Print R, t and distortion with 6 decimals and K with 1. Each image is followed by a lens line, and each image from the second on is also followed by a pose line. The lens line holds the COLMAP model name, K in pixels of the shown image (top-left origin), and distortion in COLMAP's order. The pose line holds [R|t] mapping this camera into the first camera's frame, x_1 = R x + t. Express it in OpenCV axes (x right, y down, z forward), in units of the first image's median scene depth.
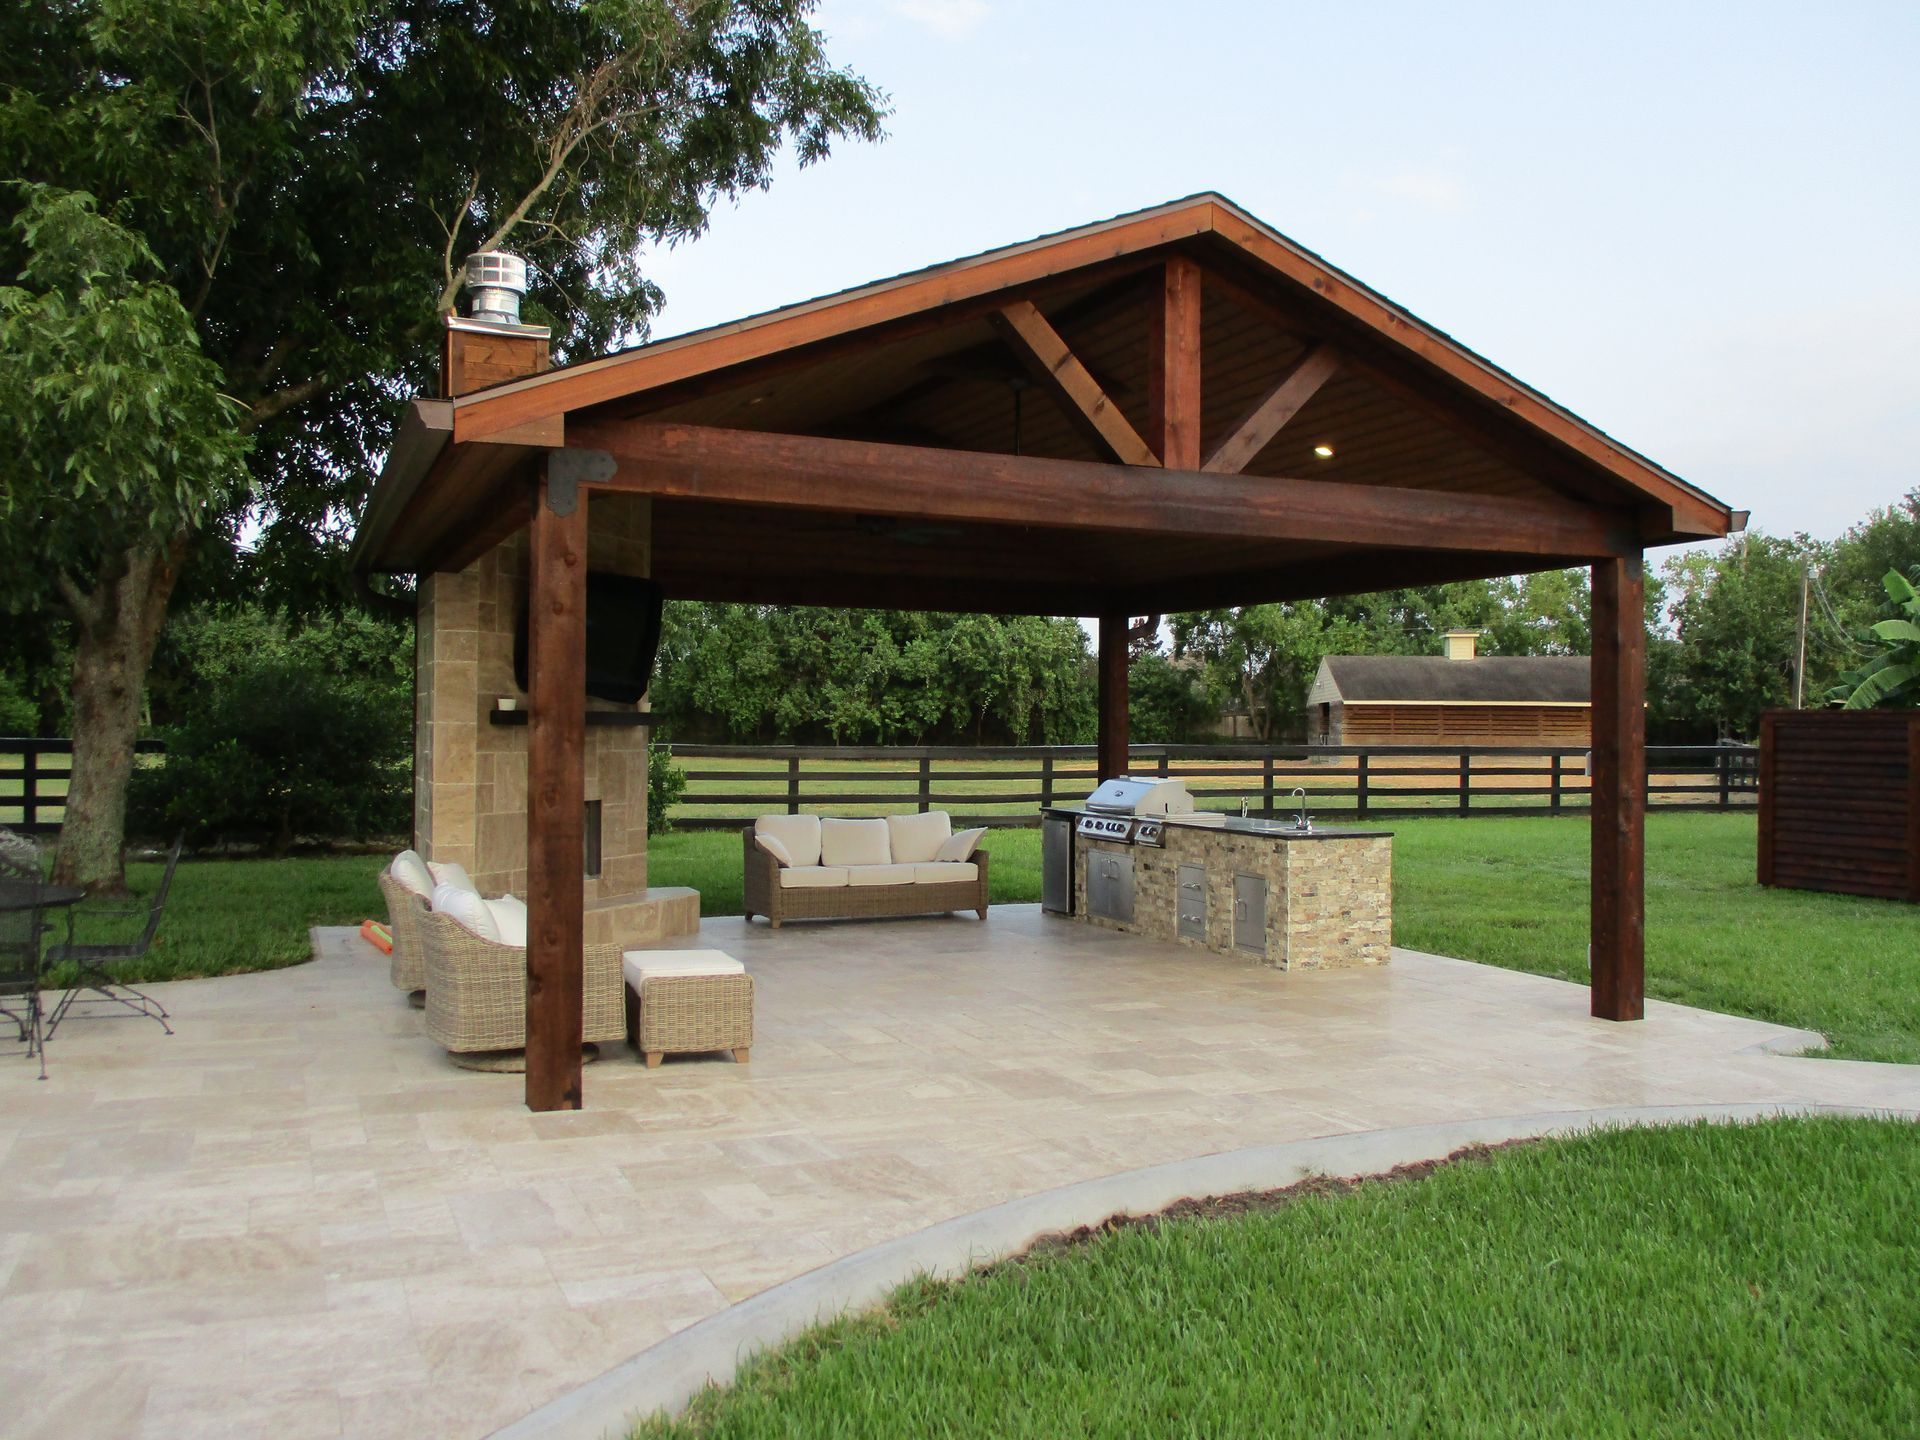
lens RADIAL K [[1620.4, 0, 962.7], [0, 1620.4, 705.5], [0, 0, 1]] dist [-0.037218, 0.009964]
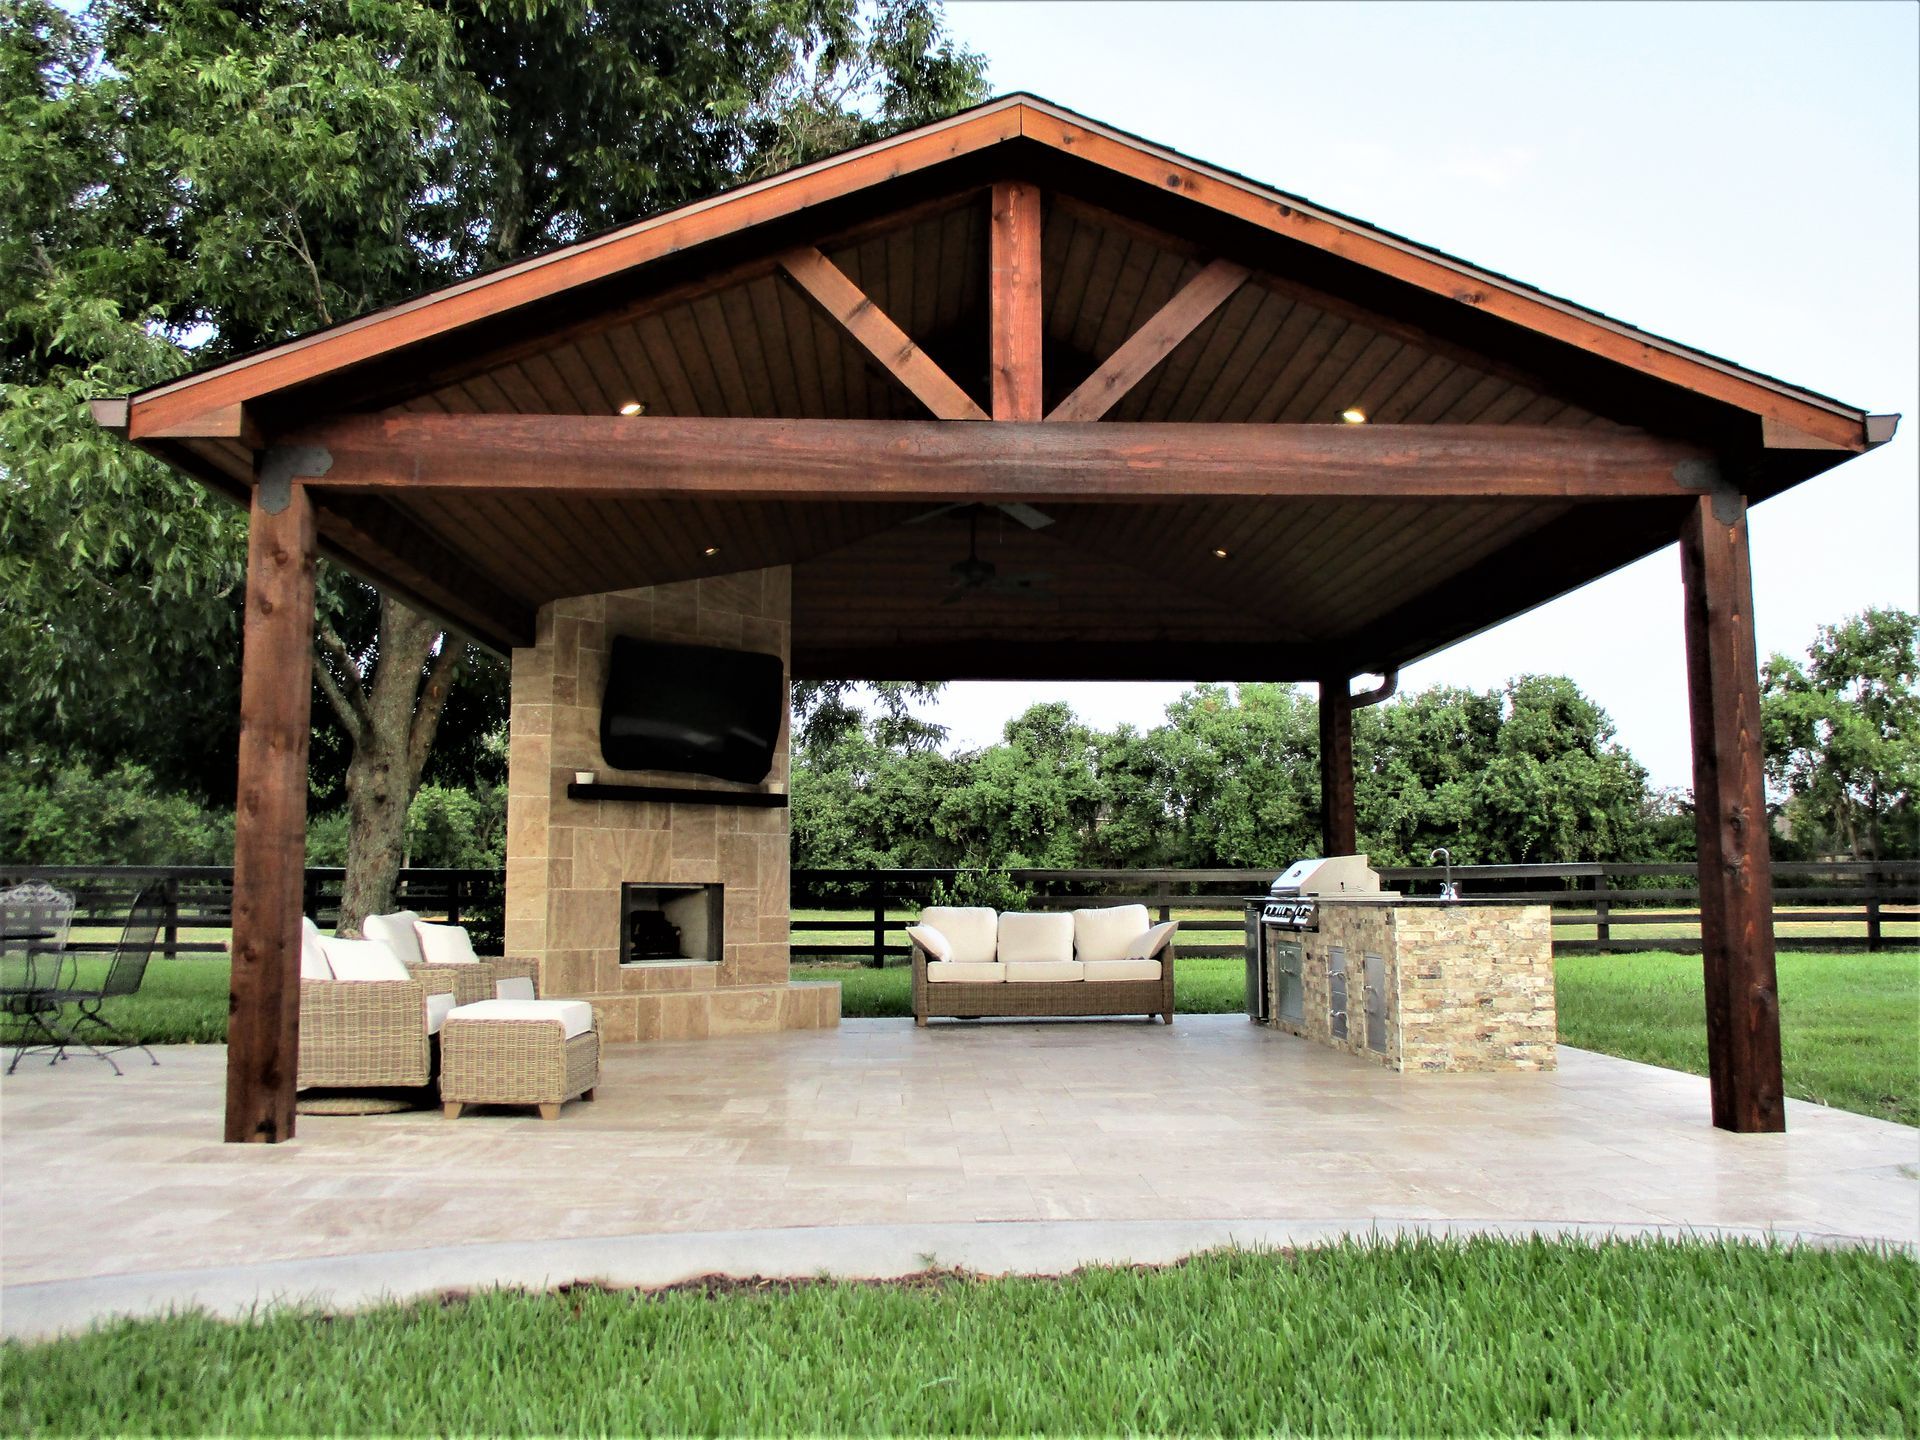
lens RADIAL K [[1620.4, 0, 965.2], [0, 1620.4, 701.8], [0, 0, 1]] dist [-0.037218, 0.009964]
pose [[0.931369, -0.055756, -0.359781, 0.292817], [0.016969, 0.993778, -0.110080, 0.065714], [0.363680, 0.096420, 0.926520, 0.164913]]
